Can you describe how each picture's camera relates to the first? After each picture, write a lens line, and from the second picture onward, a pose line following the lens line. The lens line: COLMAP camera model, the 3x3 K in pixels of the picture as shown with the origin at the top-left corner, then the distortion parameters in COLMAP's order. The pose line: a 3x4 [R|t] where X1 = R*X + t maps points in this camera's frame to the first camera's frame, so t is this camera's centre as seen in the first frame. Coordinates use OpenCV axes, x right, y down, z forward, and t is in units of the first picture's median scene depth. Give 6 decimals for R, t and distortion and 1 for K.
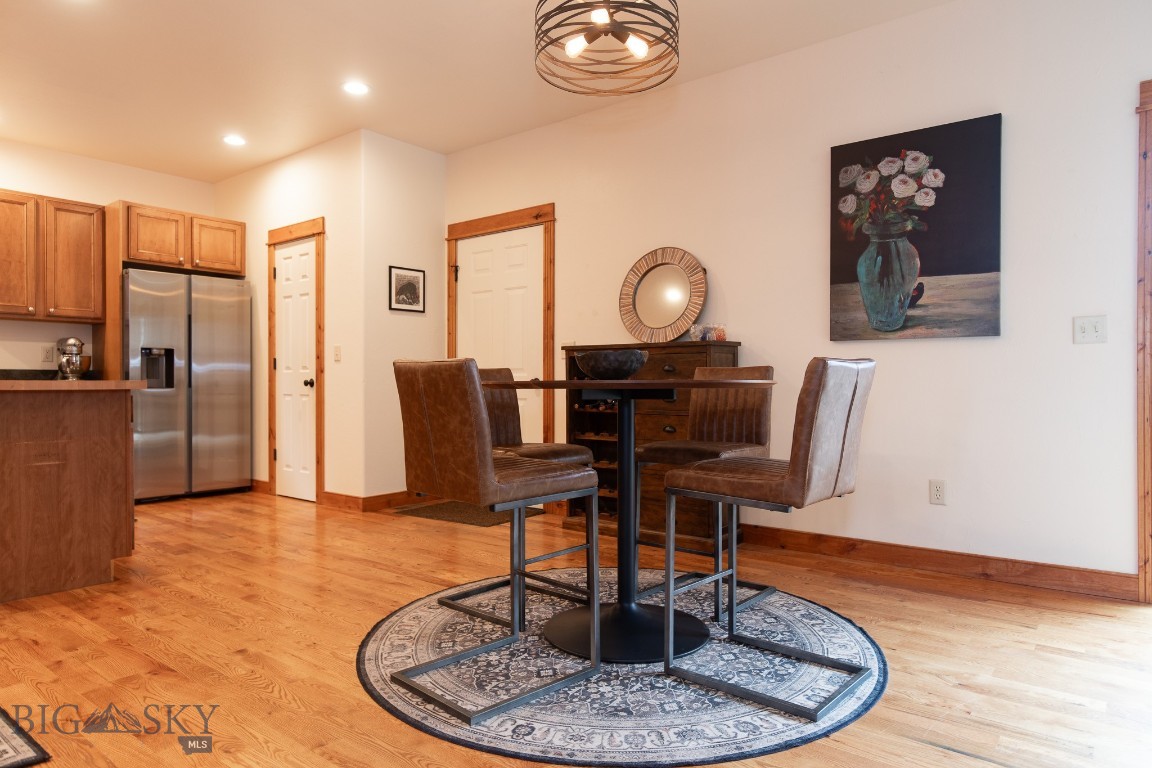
lens RADIAL K [[754.1, 0, 576.0], [0, 754.1, 384.0], [0, 0, 1]] dist [0.011382, 0.001353]
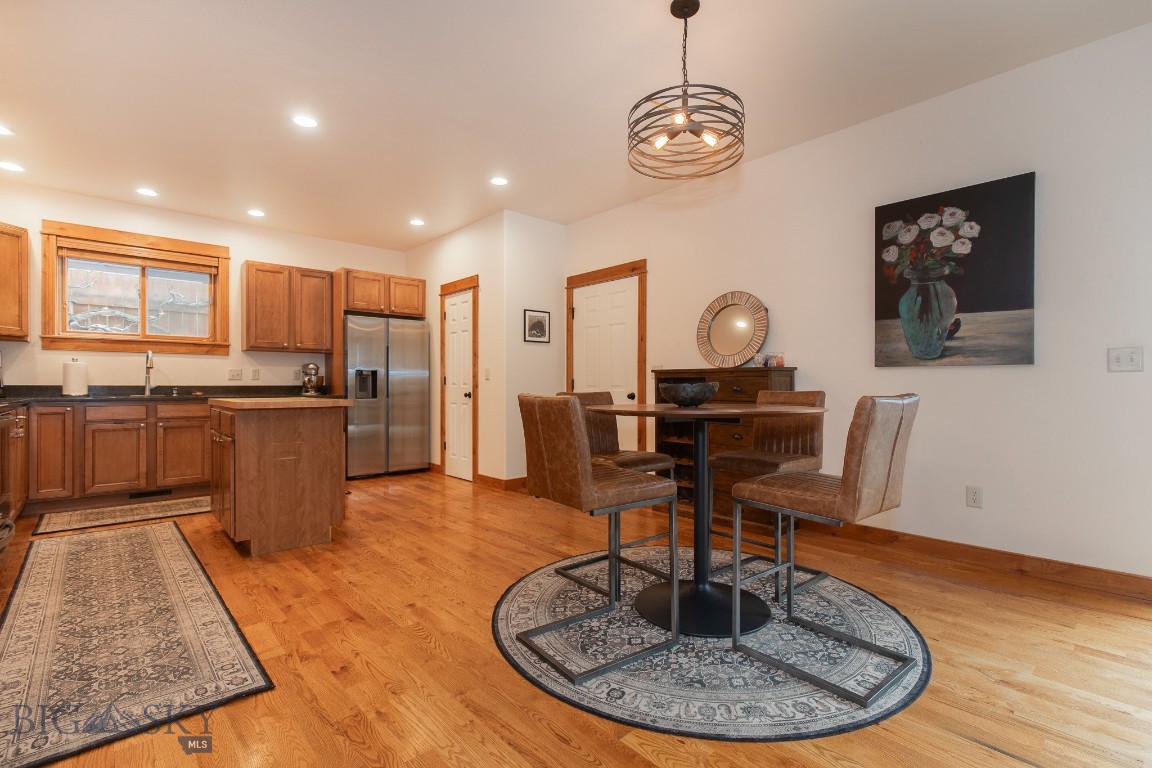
lens RADIAL K [[557.5, 0, 576.0], [0, 557.5, 384.0], [0, 0, 1]] dist [0.016671, -0.002100]
pose [[0.987105, -0.000365, -0.160074, 0.009347], [-0.000001, 0.999997, -0.002292, -0.035901], [0.160074, 0.002263, 0.987102, 0.046656]]
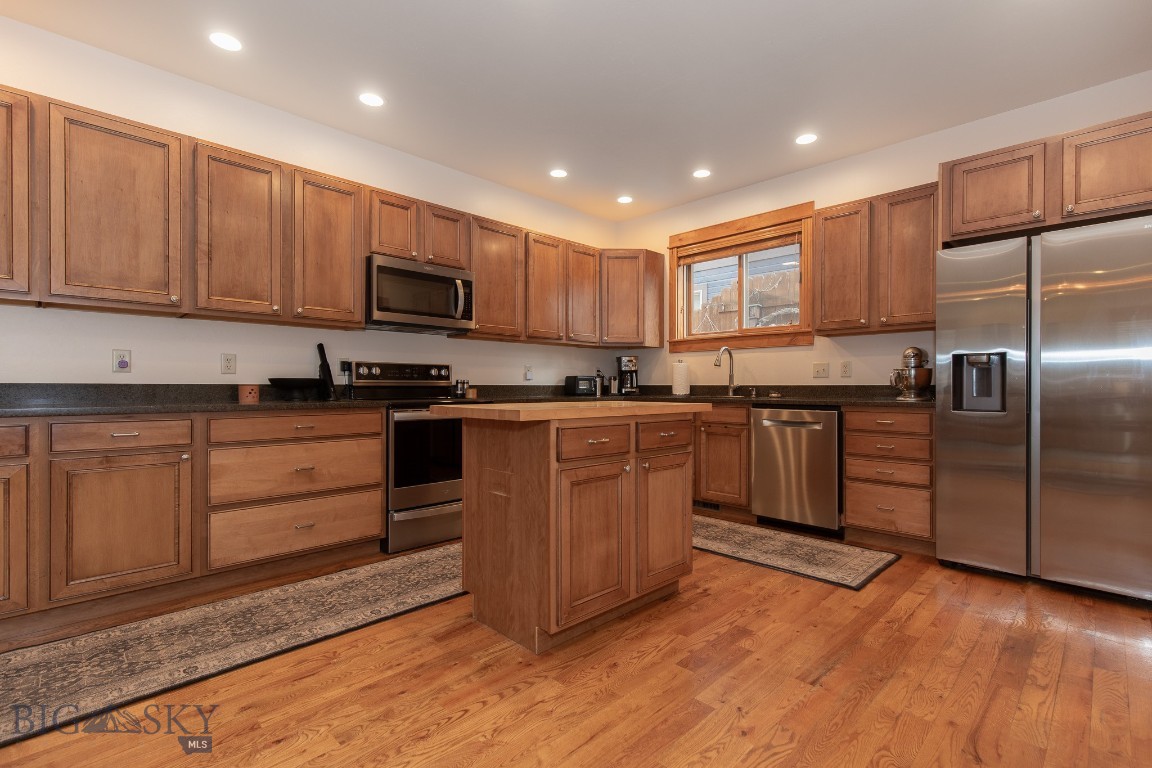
lens RADIAL K [[527.0, 0, 576.0], [0, 527.0, 384.0], [0, 0, 1]] dist [0.008255, -0.000231]
pose [[-0.101990, -0.004247, -0.994776, -0.056768], [-0.000654, 0.999991, -0.004202, -0.032001], [0.994785, 0.000222, -0.101991, 1.255166]]
